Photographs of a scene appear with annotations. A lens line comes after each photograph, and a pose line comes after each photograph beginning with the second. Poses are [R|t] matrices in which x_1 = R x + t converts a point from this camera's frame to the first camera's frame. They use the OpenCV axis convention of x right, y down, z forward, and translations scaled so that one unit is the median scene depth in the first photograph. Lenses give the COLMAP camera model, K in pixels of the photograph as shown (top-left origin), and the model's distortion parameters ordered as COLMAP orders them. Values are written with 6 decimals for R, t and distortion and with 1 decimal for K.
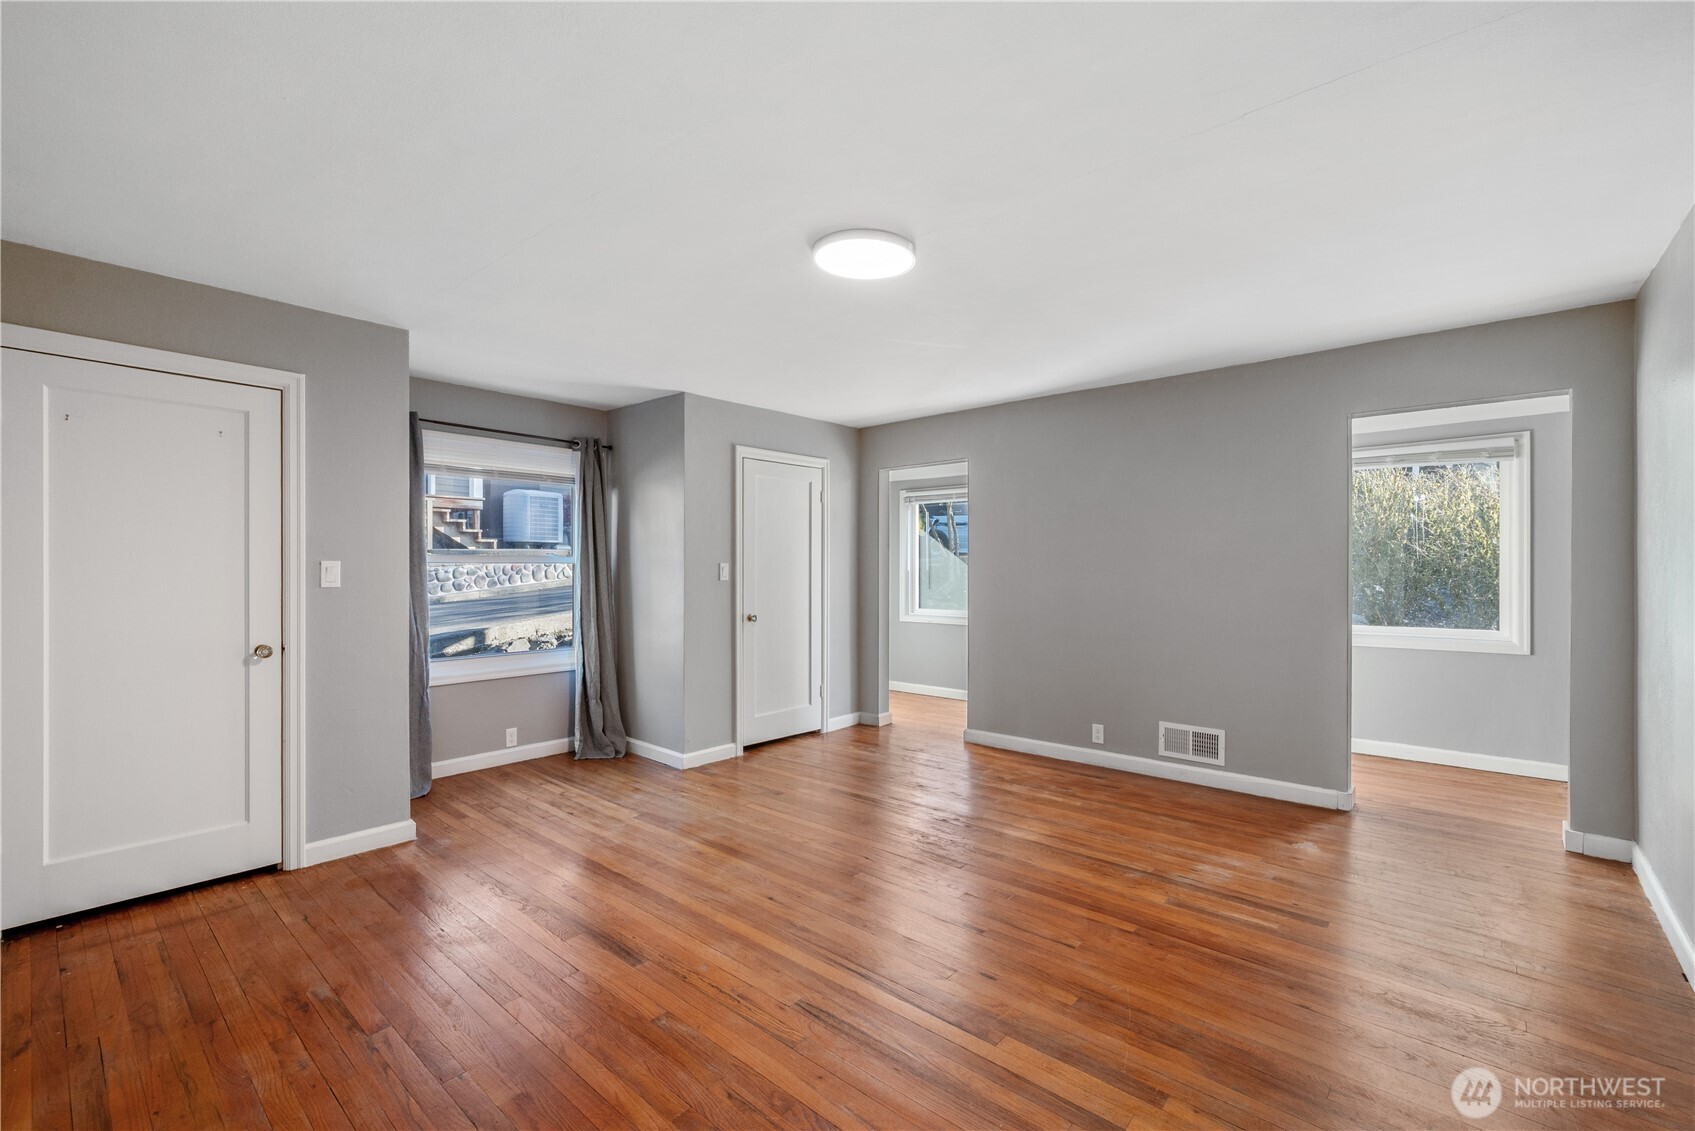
lens RADIAL K [[722.4, 0, 844.6], [0, 722.4, 566.4], [0, 0, 1]] dist [-0.000688, 0.000314]
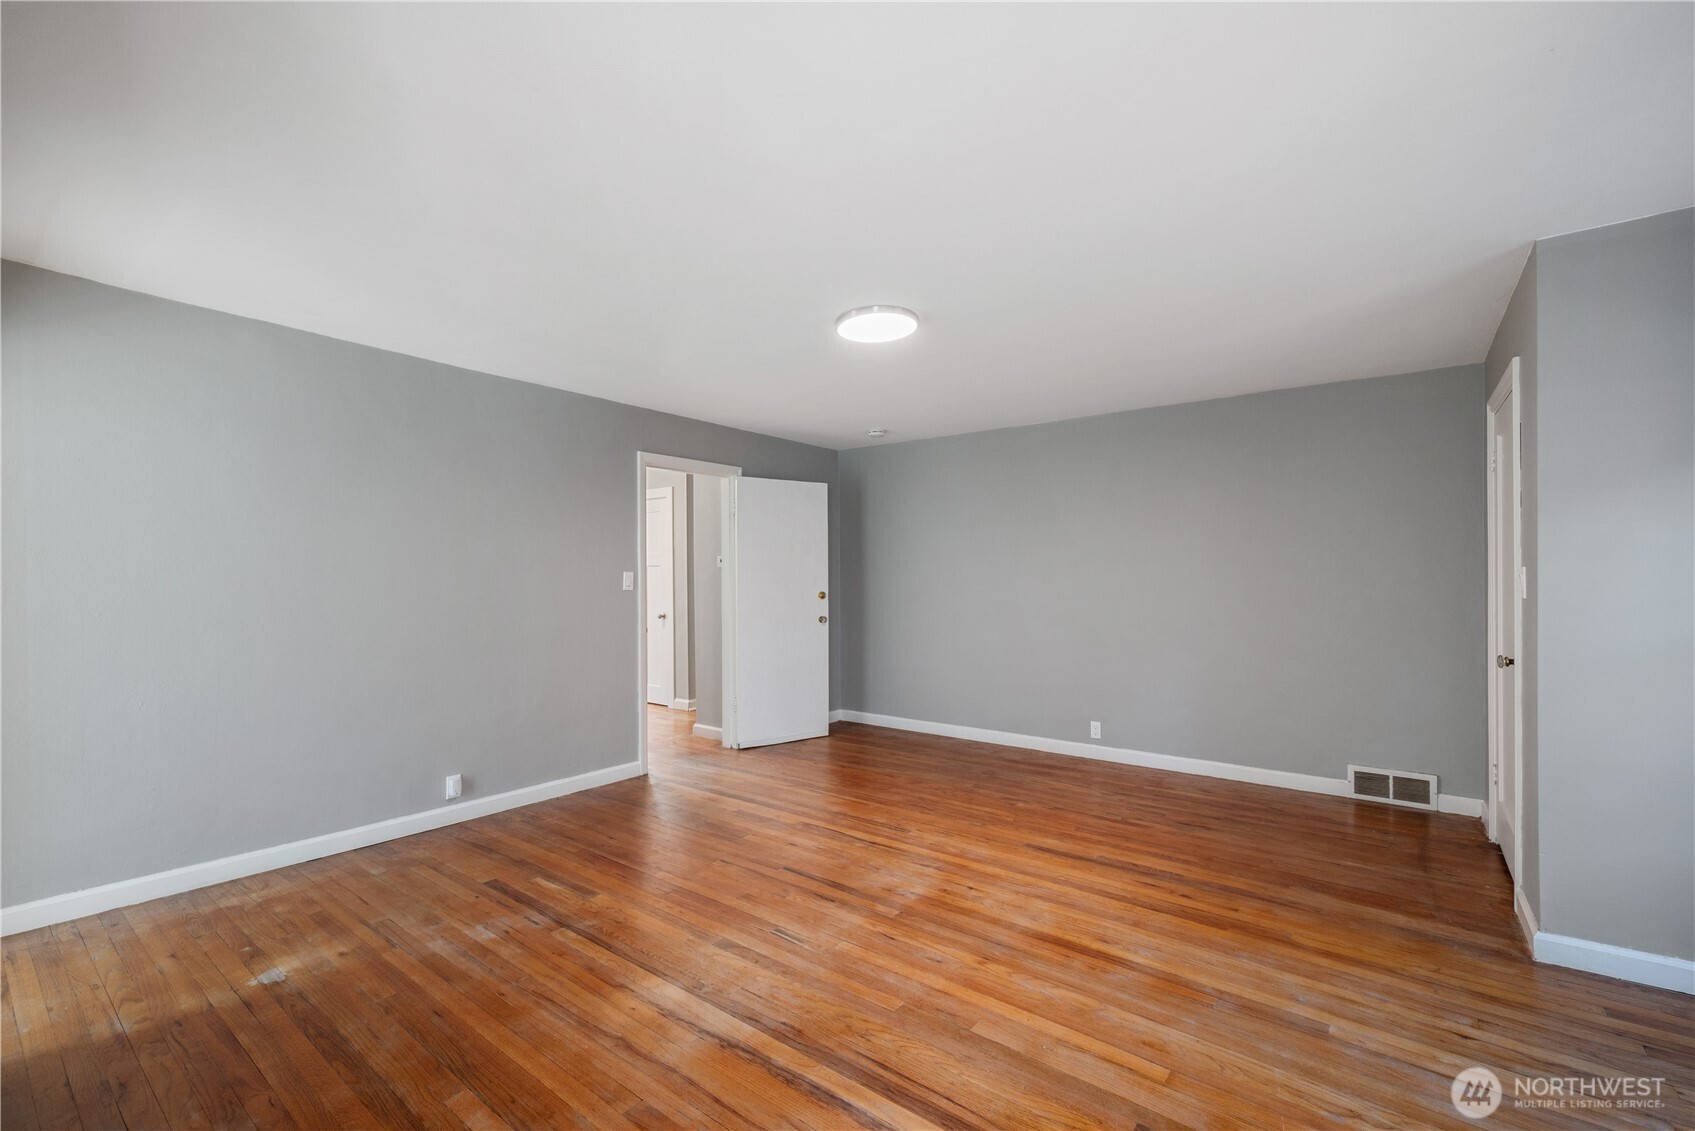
lens RADIAL K [[722.4, 0, 845.7], [0, 722.4, 571.8], [0, 0, 1]] dist [-0.000688, 0.000314]
pose [[-0.997752, 0.004435, -0.066867, 0.125663], [0.004996, 0.999954, -0.008233, 0.002385], [0.066827, -0.008549, -0.997728, 1.722809]]
